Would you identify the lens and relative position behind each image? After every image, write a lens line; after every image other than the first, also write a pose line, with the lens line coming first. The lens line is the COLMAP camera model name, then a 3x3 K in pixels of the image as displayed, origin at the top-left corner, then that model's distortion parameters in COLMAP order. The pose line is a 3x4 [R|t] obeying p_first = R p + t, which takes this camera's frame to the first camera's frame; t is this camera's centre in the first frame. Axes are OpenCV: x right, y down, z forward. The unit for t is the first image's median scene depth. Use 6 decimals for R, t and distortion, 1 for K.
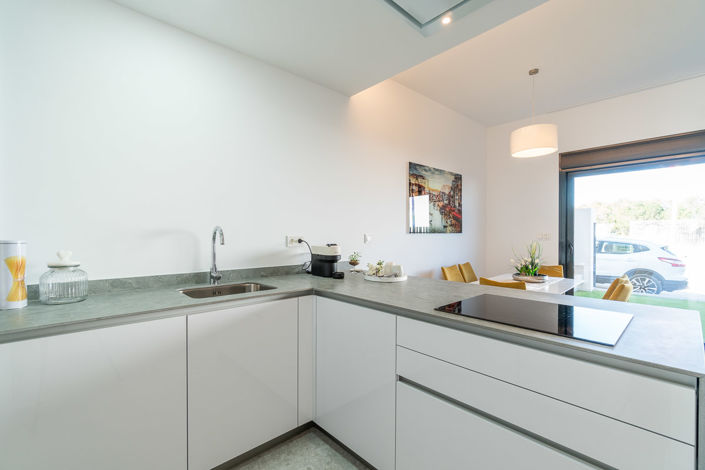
lens RADIAL K [[307.0, 0, 332.0], [0, 307.0, 237.9], [0, 0, 1]] dist [-0.009491, 0.001363]
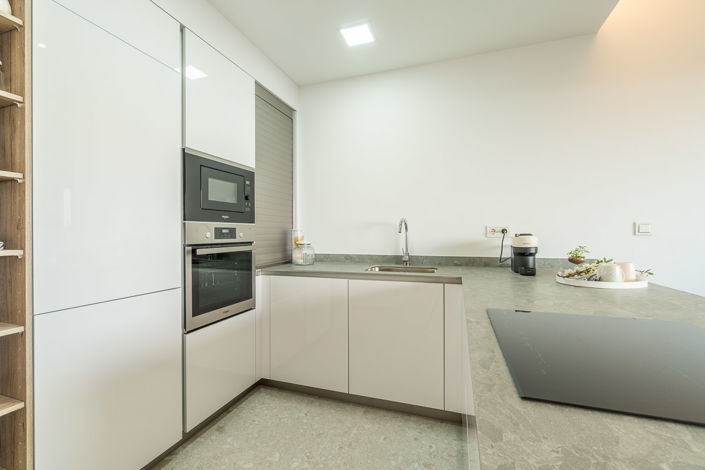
lens RADIAL K [[307.0, 0, 360.0], [0, 307.0, 236.2], [0, 0, 1]] dist [-0.009491, 0.001363]
pose [[0.494751, 0.003416, -0.869028, 0.338722], [-0.008846, 0.999960, -0.001106, 0.020797], [0.868990, 0.008235, 0.494761, 0.130375]]
